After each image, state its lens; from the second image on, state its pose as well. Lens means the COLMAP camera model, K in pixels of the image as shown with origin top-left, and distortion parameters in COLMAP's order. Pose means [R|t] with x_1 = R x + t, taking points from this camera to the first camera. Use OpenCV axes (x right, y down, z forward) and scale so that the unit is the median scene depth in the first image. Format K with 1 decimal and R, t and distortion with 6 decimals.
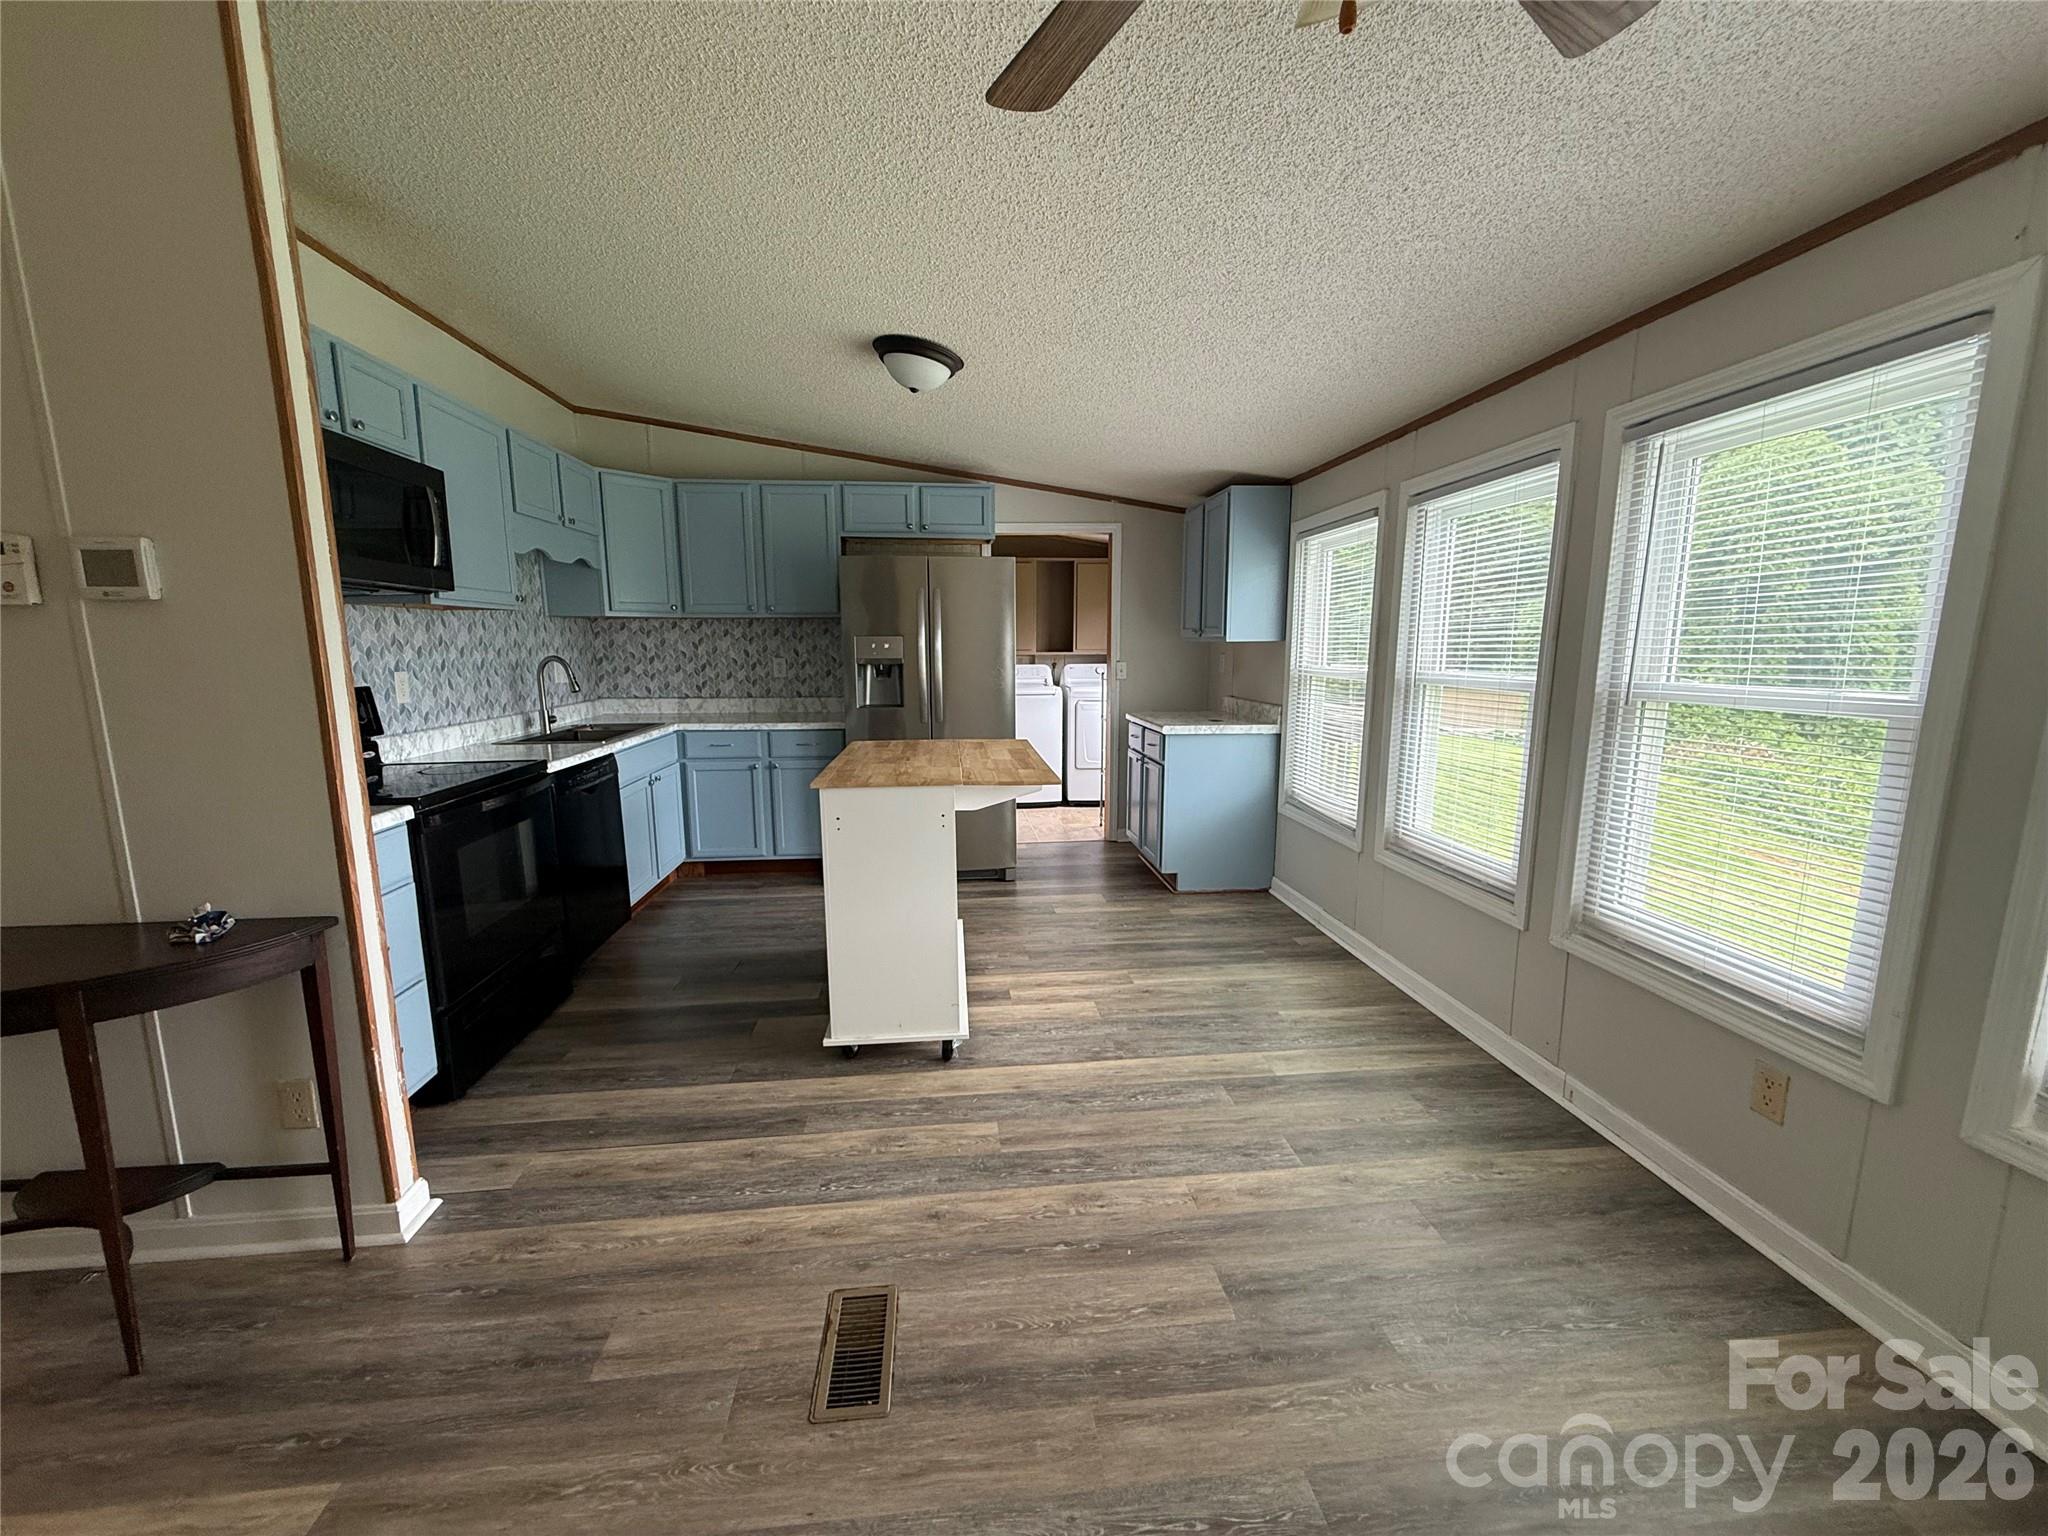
lens RADIAL K [[821.1, 0, 1024.0], [0, 821.1, 768.0], [0, 0, 1]] dist [-0.002730, -0.000394]
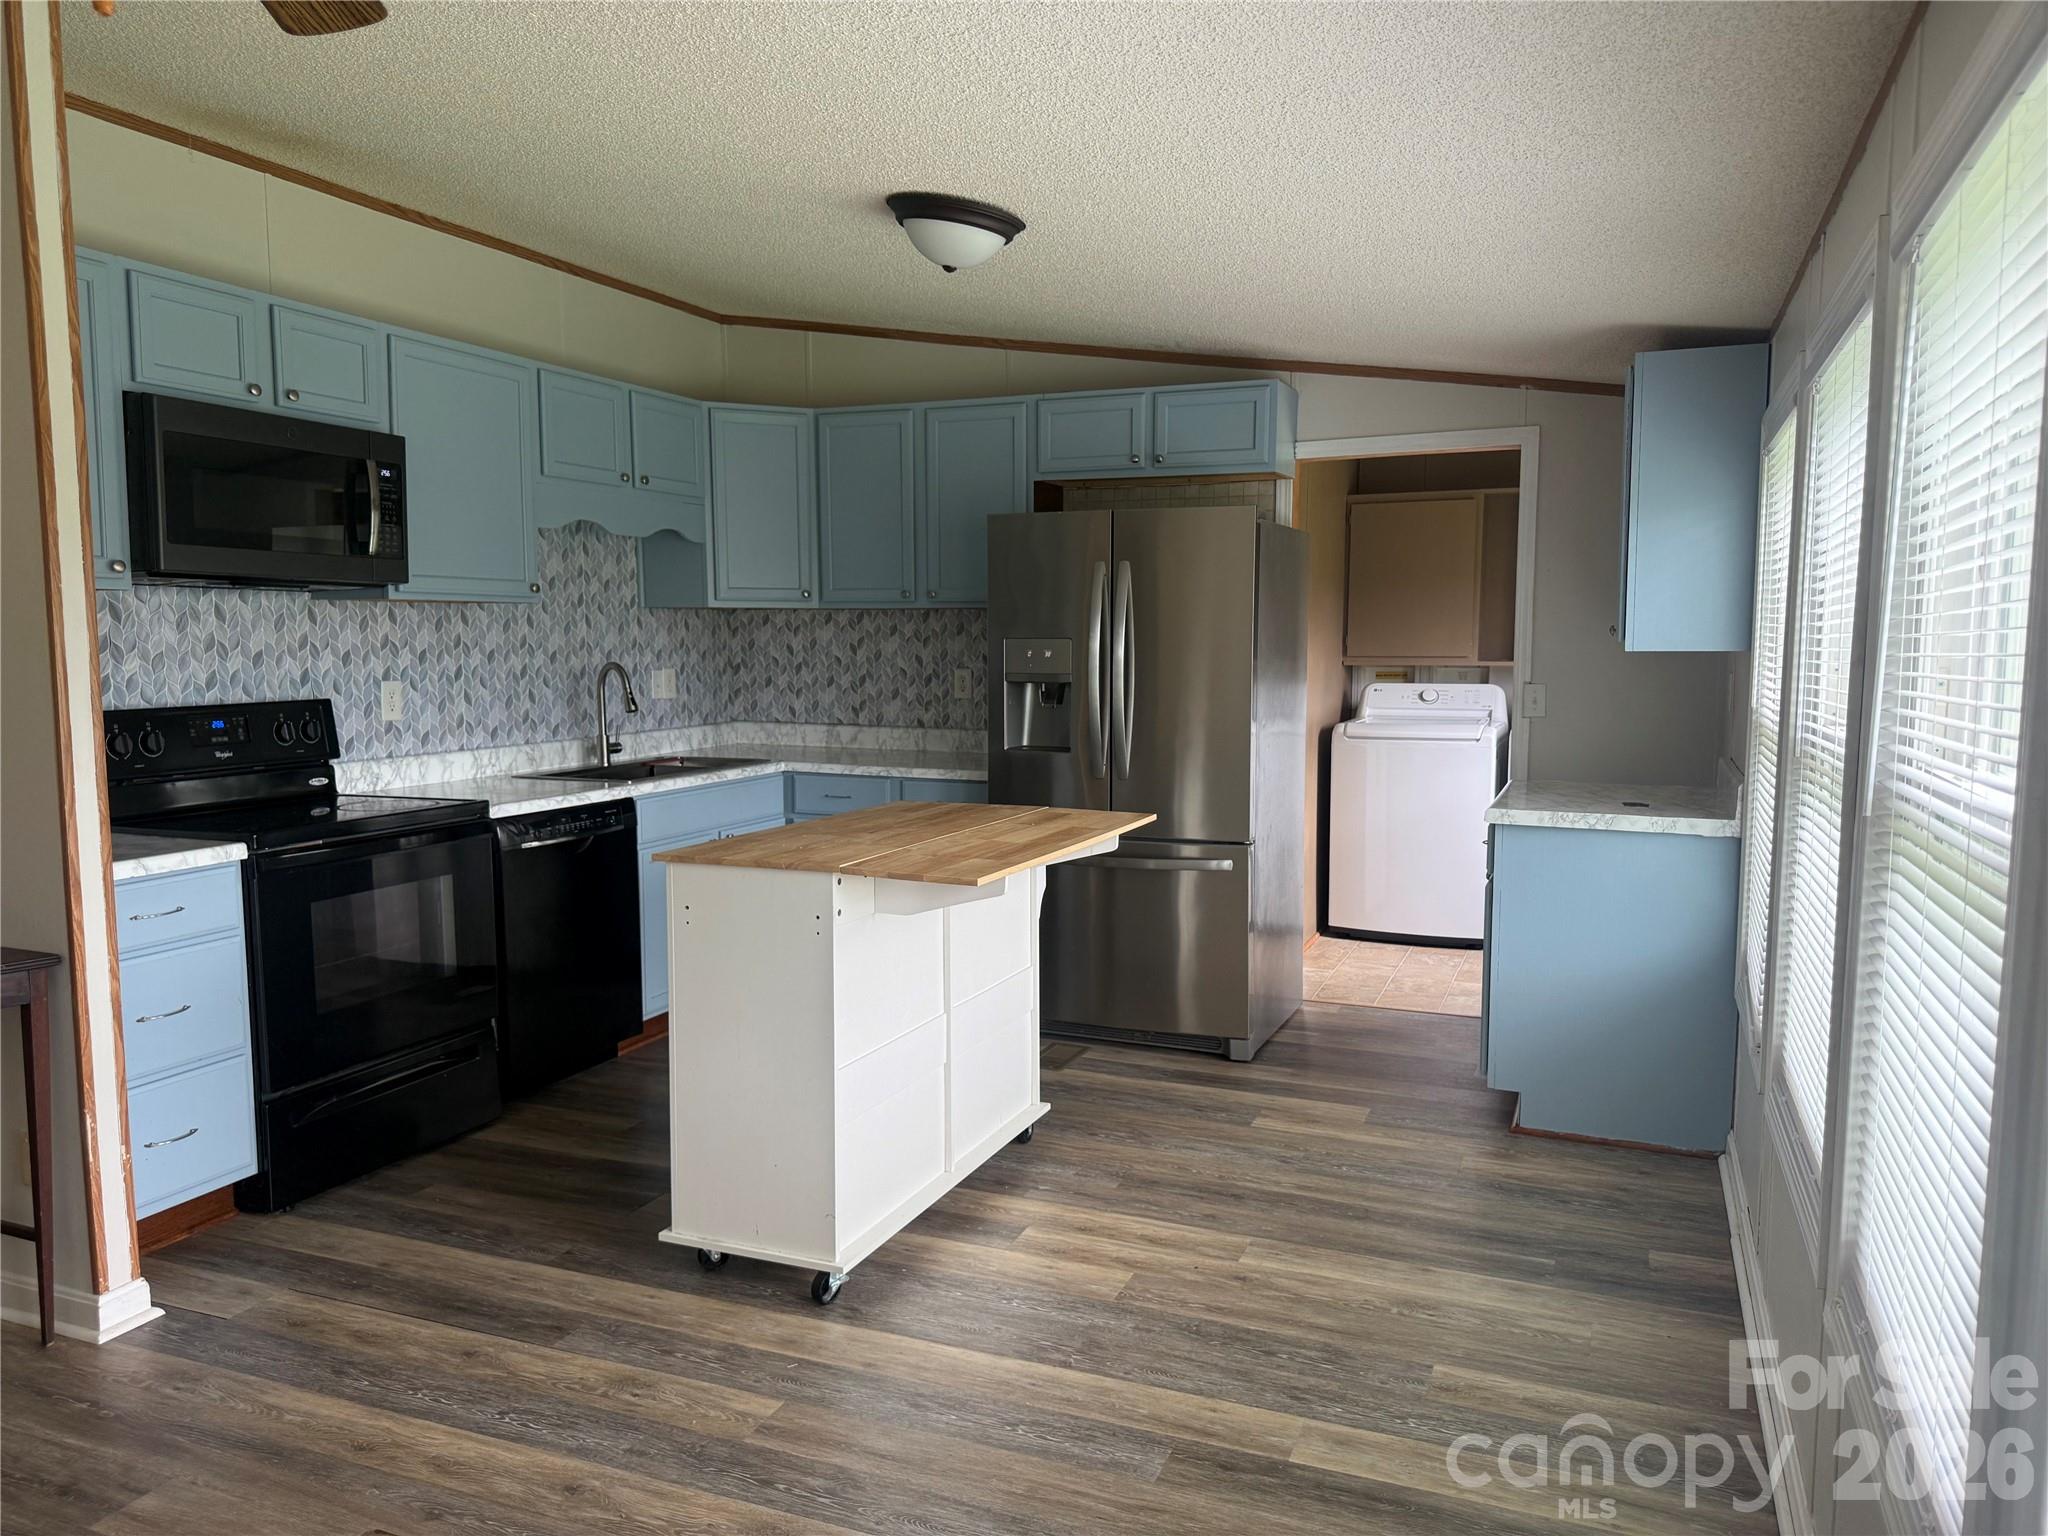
lens RADIAL K [[1452.0, 0, 1024.0], [0, 1452.0, 768.0], [0, 0, 1]] dist [0.022351, -0.034879]
pose [[0.883101, 0.049130, -0.466603, 0.448692], [-0.076745, 0.996234, -0.040353, -0.021897], [0.462864, 0.071445, 0.883546, 0.029876]]
